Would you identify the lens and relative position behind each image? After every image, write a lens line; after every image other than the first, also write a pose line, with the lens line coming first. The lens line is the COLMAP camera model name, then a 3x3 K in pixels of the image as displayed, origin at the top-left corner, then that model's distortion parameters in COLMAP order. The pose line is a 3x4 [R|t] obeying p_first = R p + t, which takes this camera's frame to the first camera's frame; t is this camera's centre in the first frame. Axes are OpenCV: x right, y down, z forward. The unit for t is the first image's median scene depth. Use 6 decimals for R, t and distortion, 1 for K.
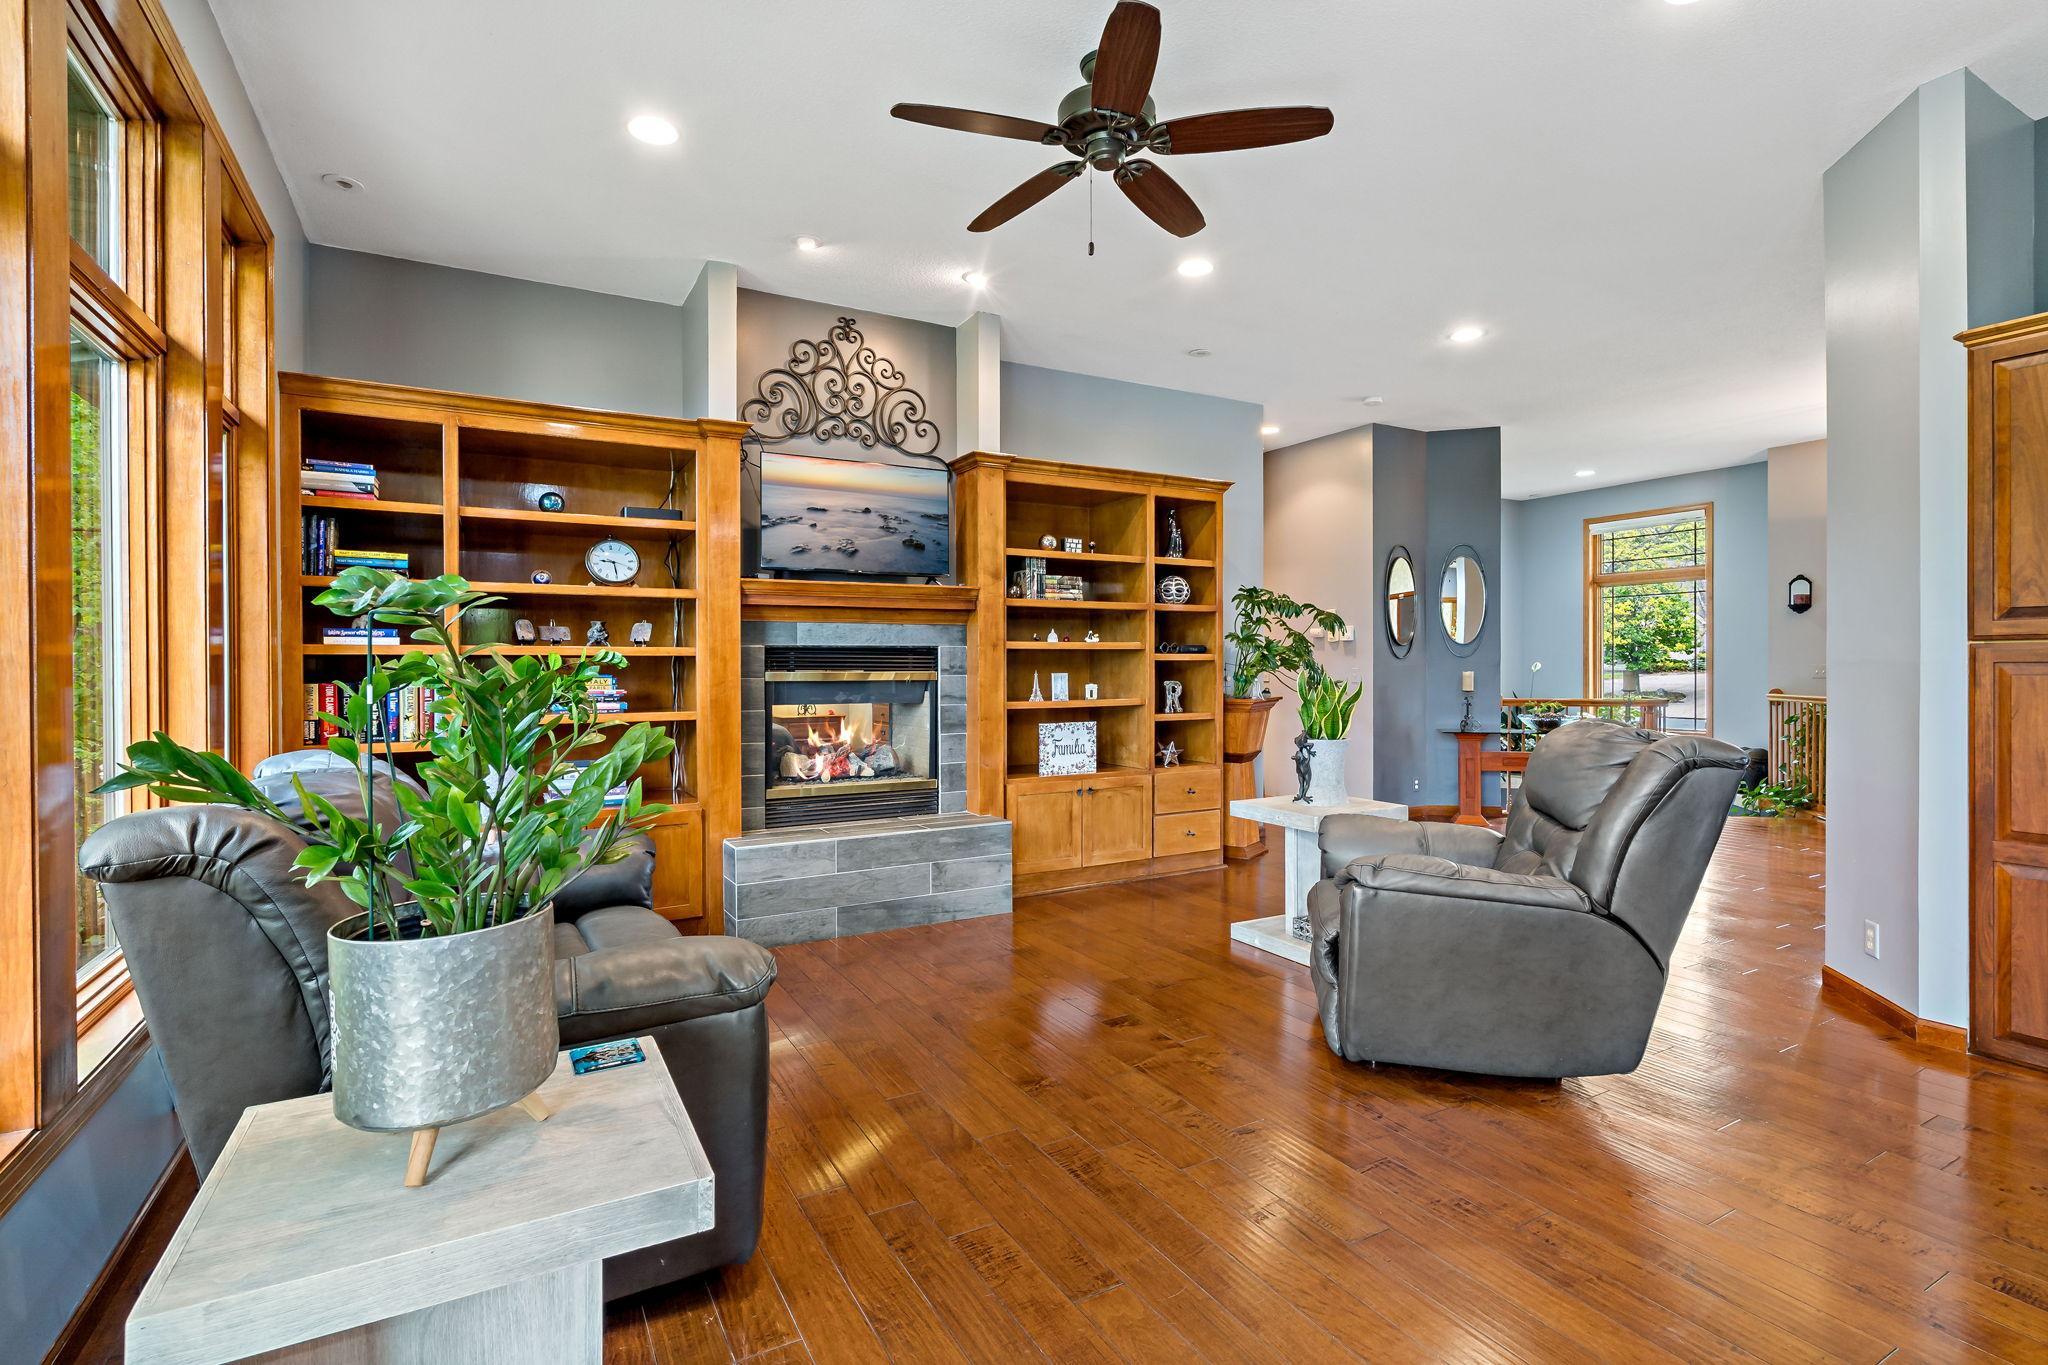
lens RADIAL K [[951.0, 0, 1013.2], [0, 951.0, 671.6], [0, 0, 1]] dist [0.002685, 0.000393]
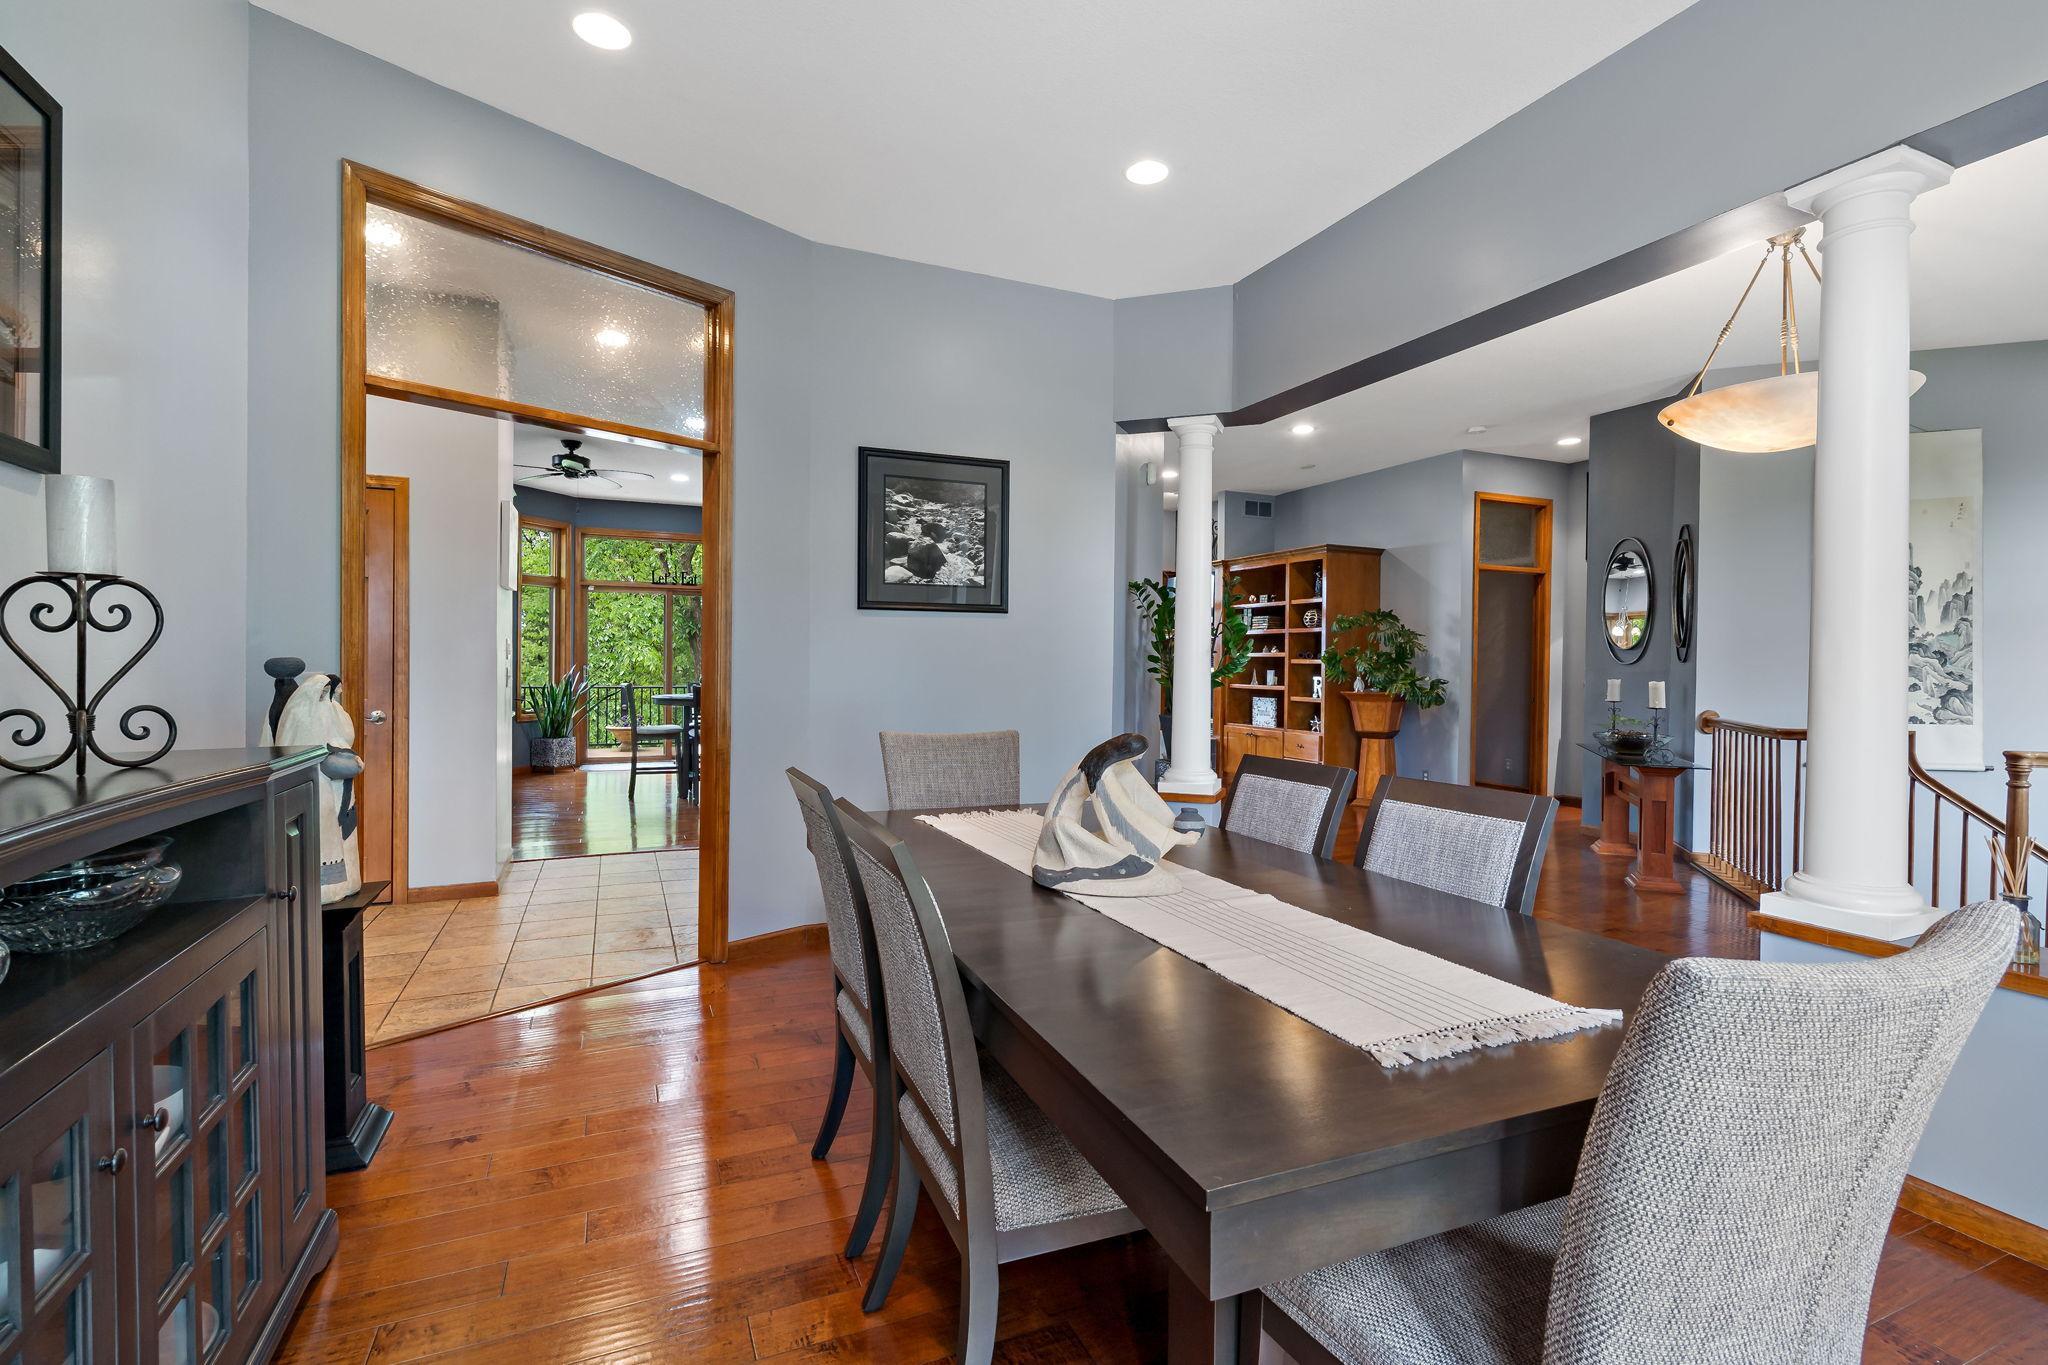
lens RADIAL K [[951.0, 0, 1018.4], [0, 951.0, 662.6], [0, 0, 1]] dist [0.002685, 0.000393]
pose [[-0.093420, 0.019185, -0.995442, 2.101221], [-0.005834, 0.999787, 0.019816, -0.050762], [0.995610, 0.007659, -0.093288, 0.785339]]
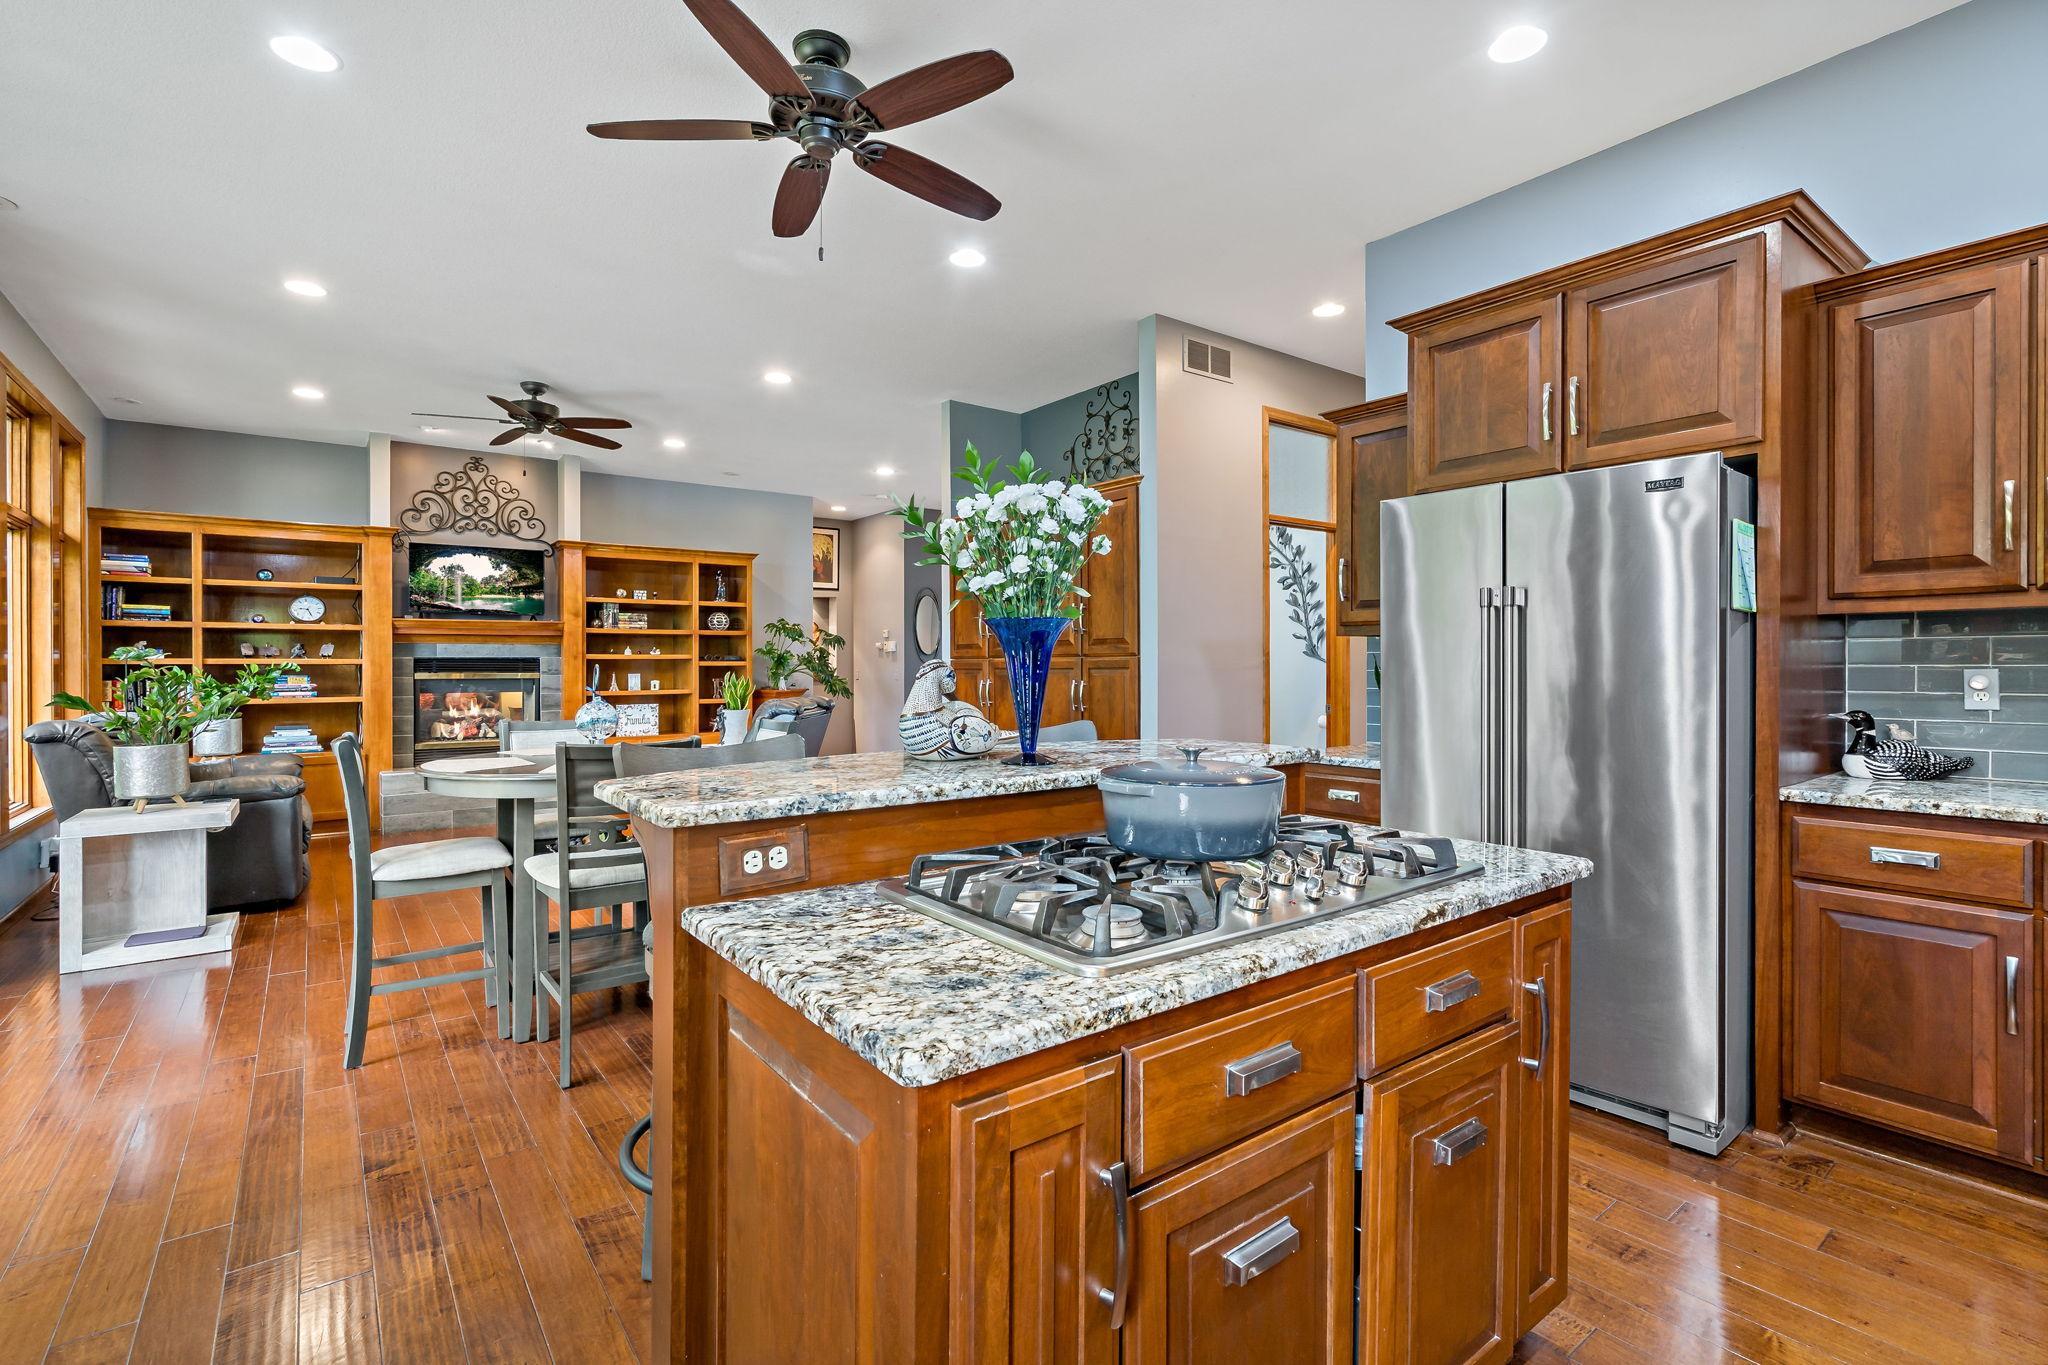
lens RADIAL K [[951.0, 0, 1038.7], [0, 951.0, 667.1], [0, 0, 1]] dist [0.002685, 0.000393]
pose [[0.990259, 0.001006, 0.139235, 0.564273], [-0.000507, 0.999993, -0.003622, -0.004855], [-0.139237, 0.003516, 0.990253, -0.769595]]
